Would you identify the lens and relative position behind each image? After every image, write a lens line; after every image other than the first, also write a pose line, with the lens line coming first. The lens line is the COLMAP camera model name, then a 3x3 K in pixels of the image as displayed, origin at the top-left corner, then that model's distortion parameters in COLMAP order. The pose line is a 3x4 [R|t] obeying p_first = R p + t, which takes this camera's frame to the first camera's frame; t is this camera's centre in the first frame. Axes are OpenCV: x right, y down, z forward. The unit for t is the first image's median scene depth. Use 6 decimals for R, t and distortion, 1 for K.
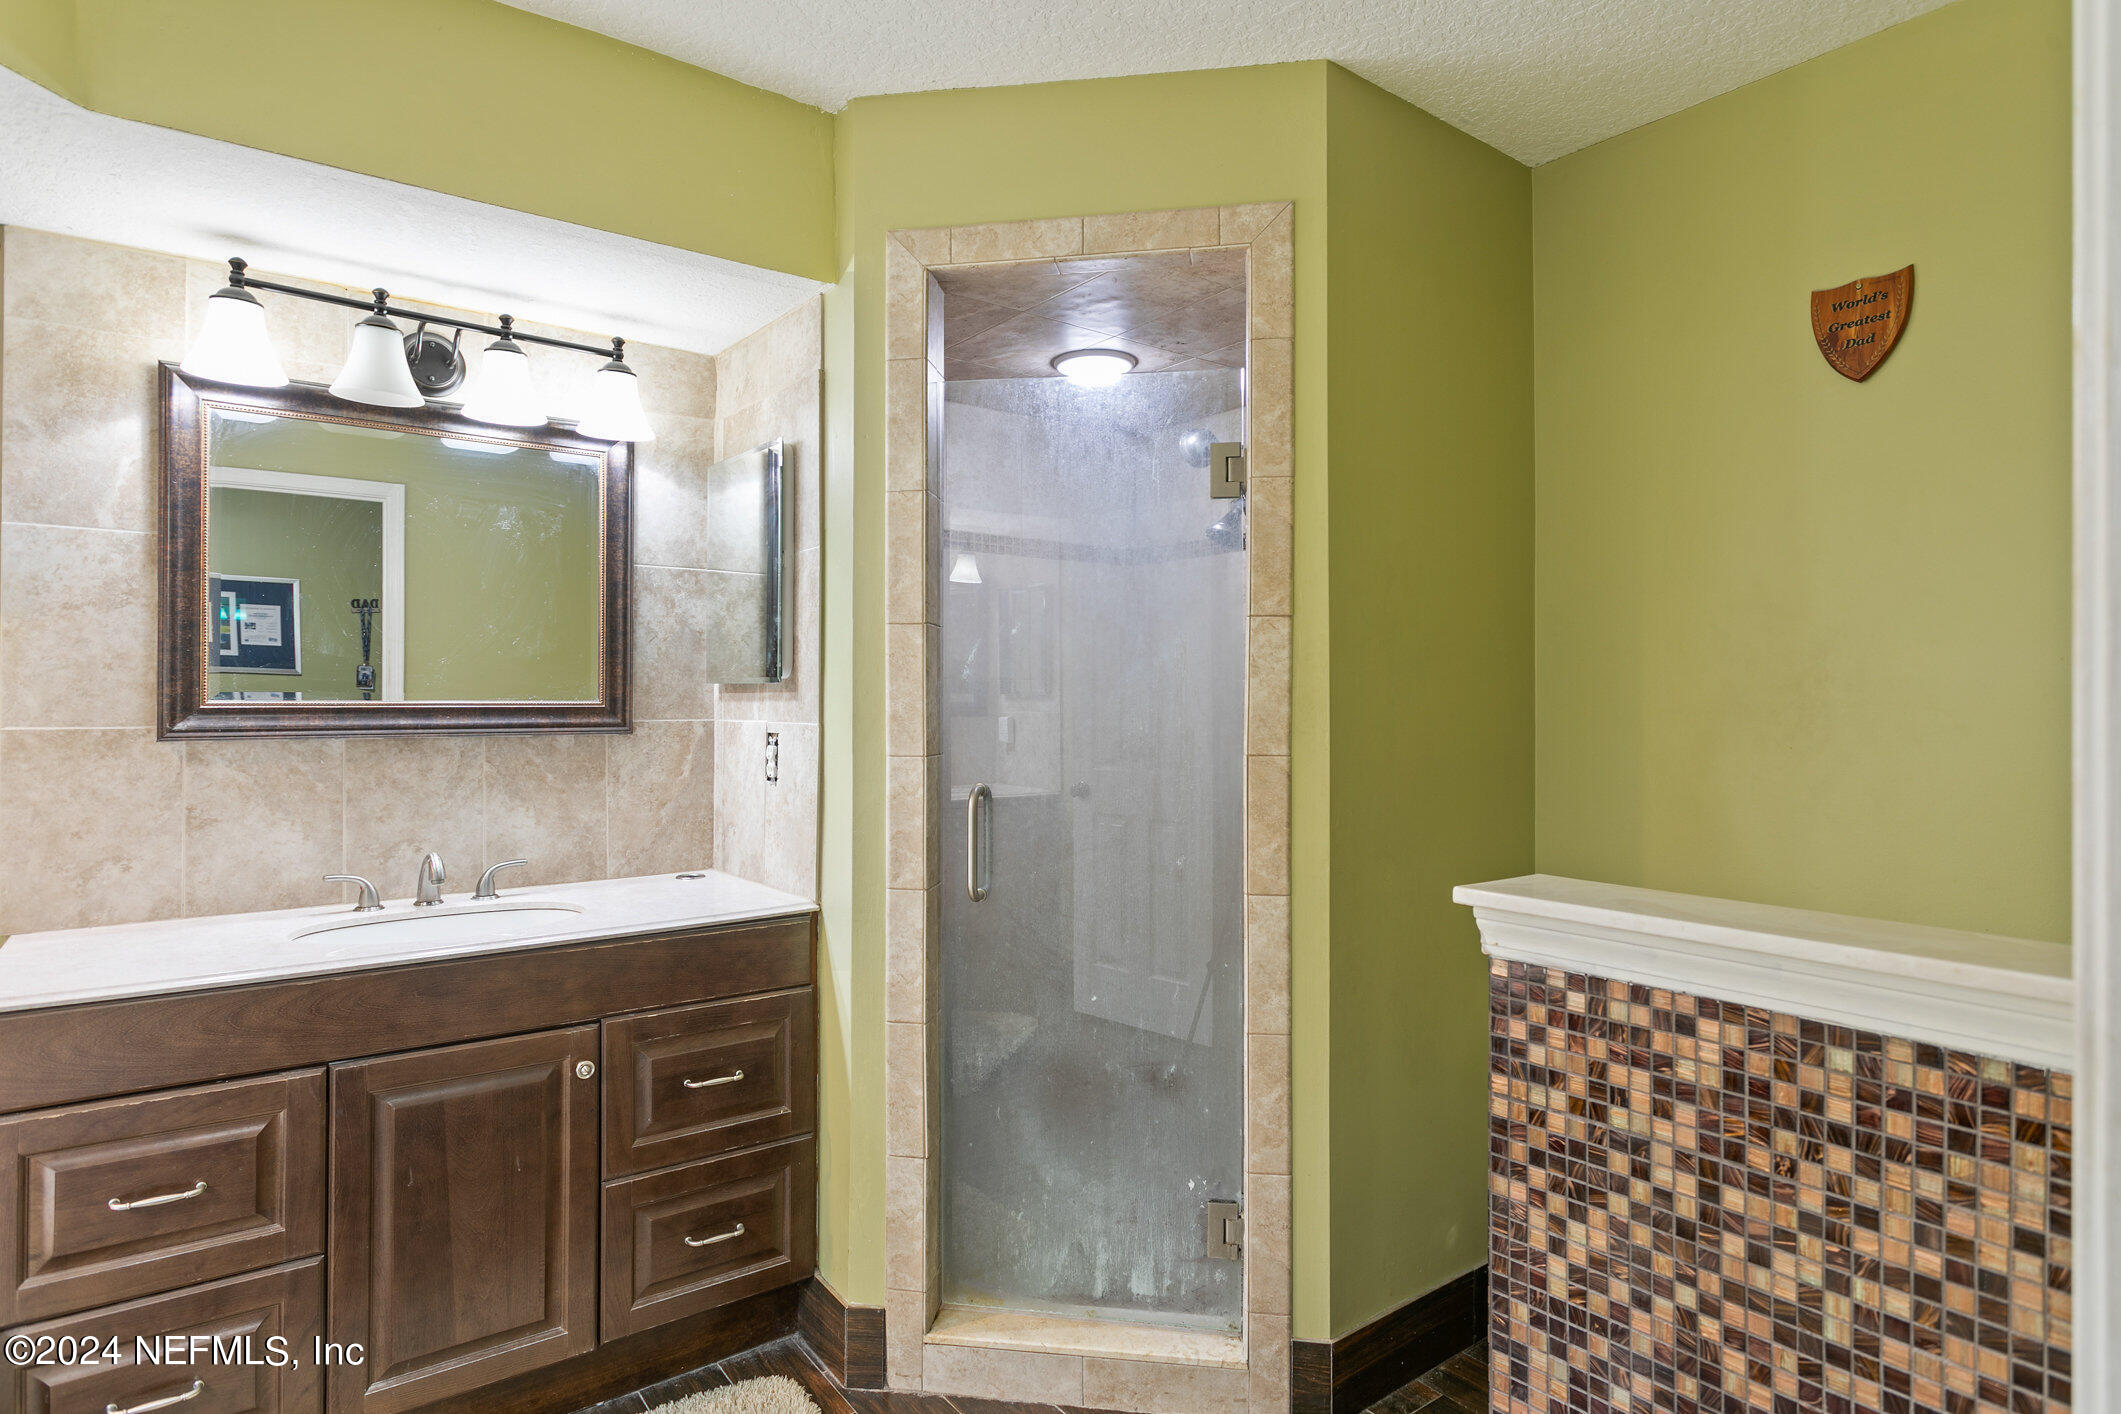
lens RADIAL K [[1223.4, 0, 1058.9], [0, 1223.4, 698.3], [0, 0, 1]] dist [-0.000093, -0.000258]
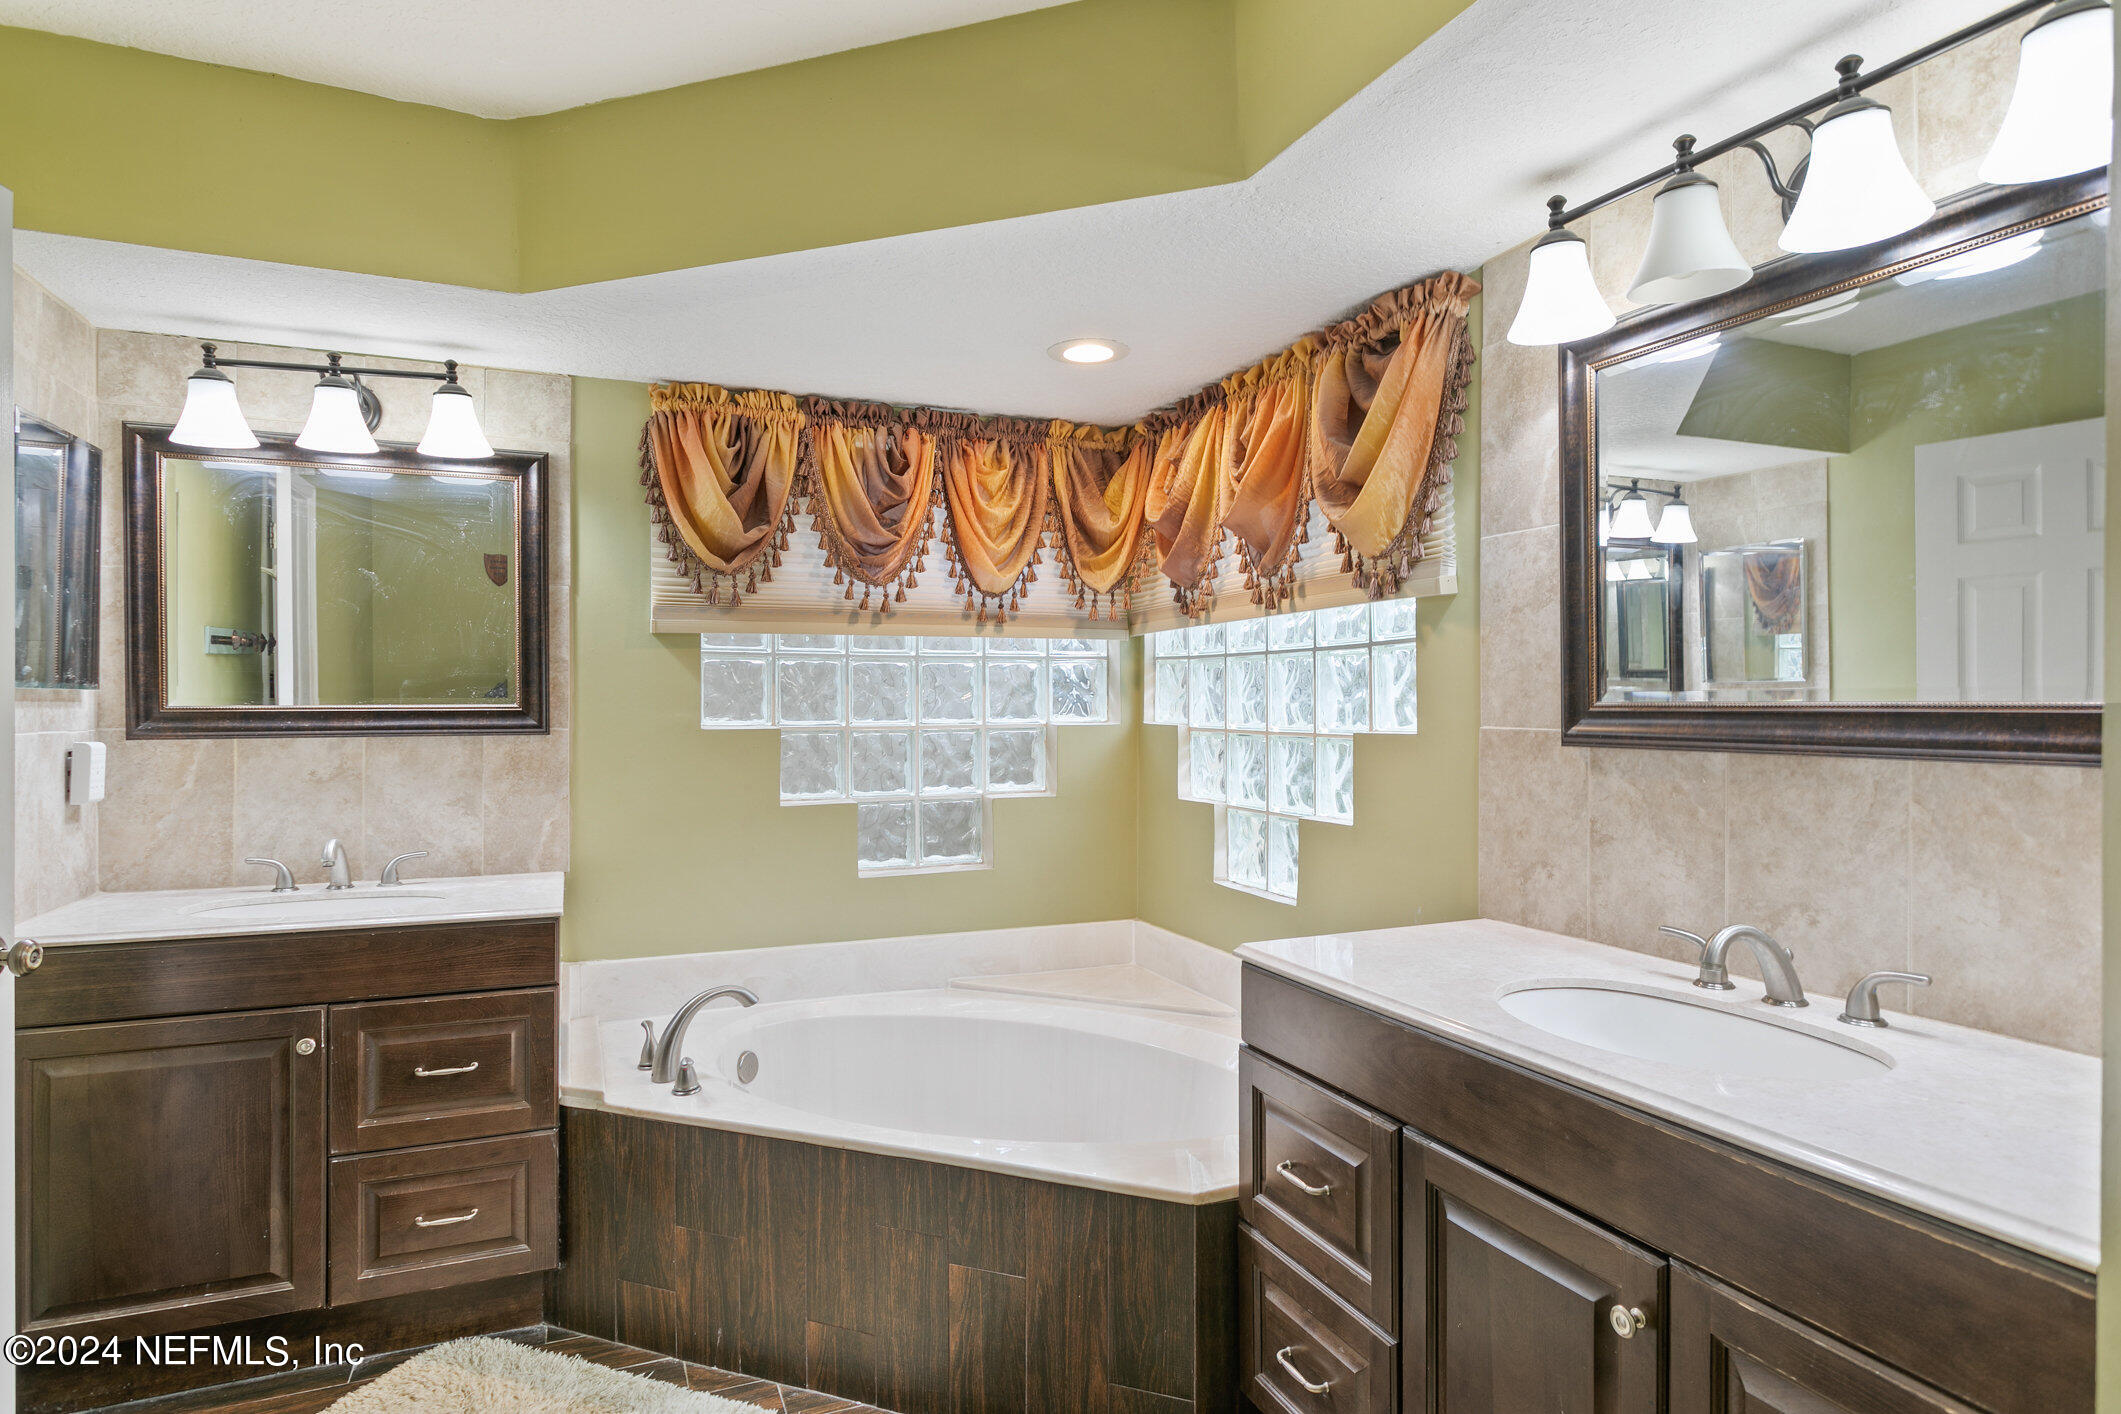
lens RADIAL K [[1171.7, 0, 1062.6], [0, 1171.7, 696.7], [0, 0, 1]] dist [0.001116, 0.000702]
pose [[-0.235545, -0.004630, -0.971853, 0.222842], [0.002228, 0.999983, -0.005304, 0.002022], [0.971861, -0.003414, -0.235530, 0.820492]]
